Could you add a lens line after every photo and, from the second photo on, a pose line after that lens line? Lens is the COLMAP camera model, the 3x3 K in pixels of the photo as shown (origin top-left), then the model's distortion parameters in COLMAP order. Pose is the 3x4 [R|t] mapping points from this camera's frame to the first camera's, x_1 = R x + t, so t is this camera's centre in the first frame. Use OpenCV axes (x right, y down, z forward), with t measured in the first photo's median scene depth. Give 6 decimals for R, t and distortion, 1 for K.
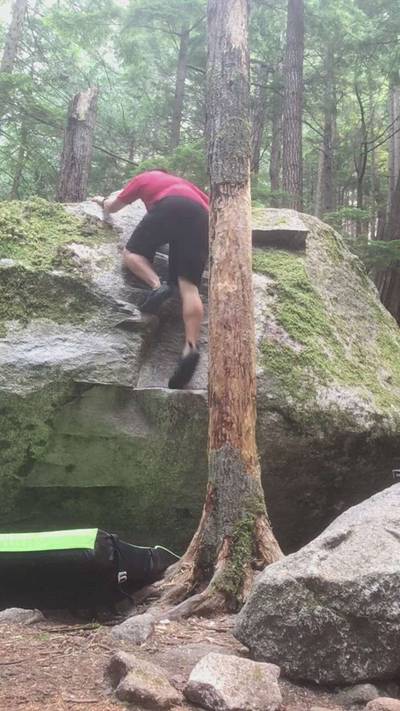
lens RADIAL K [[605.4, 0, 202.0], [0, 605.4, 357.9], [0, 0, 1]] dist [0.003837, -0.004767]
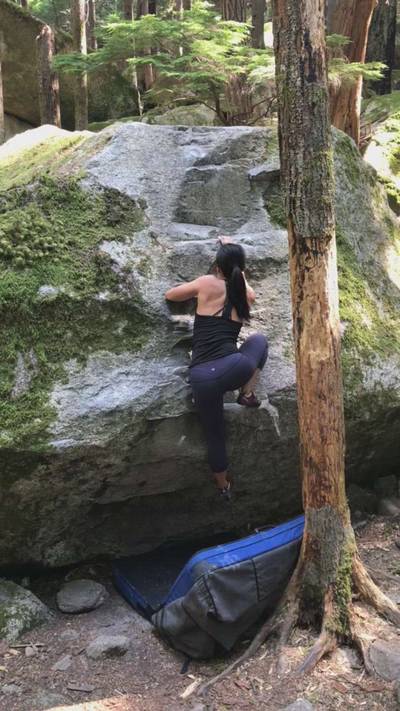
lens RADIAL K [[624.9, 0, 201.8], [0, 624.9, 354.9], [0, 0, 1]] dist [0.073872, -0.169405]
pose [[0.987062, -0.102130, 0.123605, -0.224176], [0.047855, 0.923408, 0.380826, -0.420932], [-0.153032, -0.369983, 0.916348, 0.076167]]
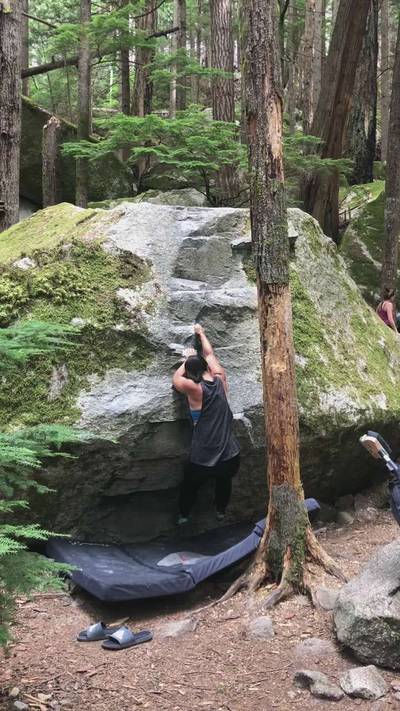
lens RADIAL K [[672.8, 0, 200.3], [0, 672.8, 336.5], [0, 0, 1]] dist [0.011552, 0.000000]
pose [[0.985767, -0.058730, 0.157526, -0.299498], [0.021168, 0.972898, 0.230263, -0.438021], [-0.166781, -0.223651, 0.960294, -0.330230]]
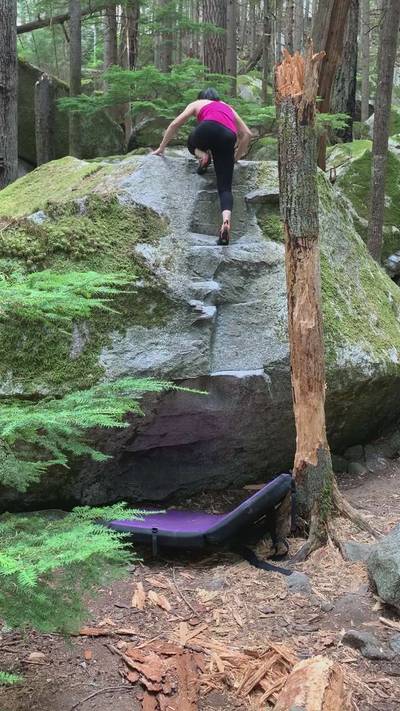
lens RADIAL K [[624.9, 0, 195.9], [0, 624.9, 348.9], [0, 0, 1]] dist [0.073872, -0.169405]
pose [[0.981321, -0.080530, 0.174712, -0.363747], [0.021224, 0.947945, 0.317726, -0.414723], [-0.191204, -0.308083, 0.931947, -0.208725]]
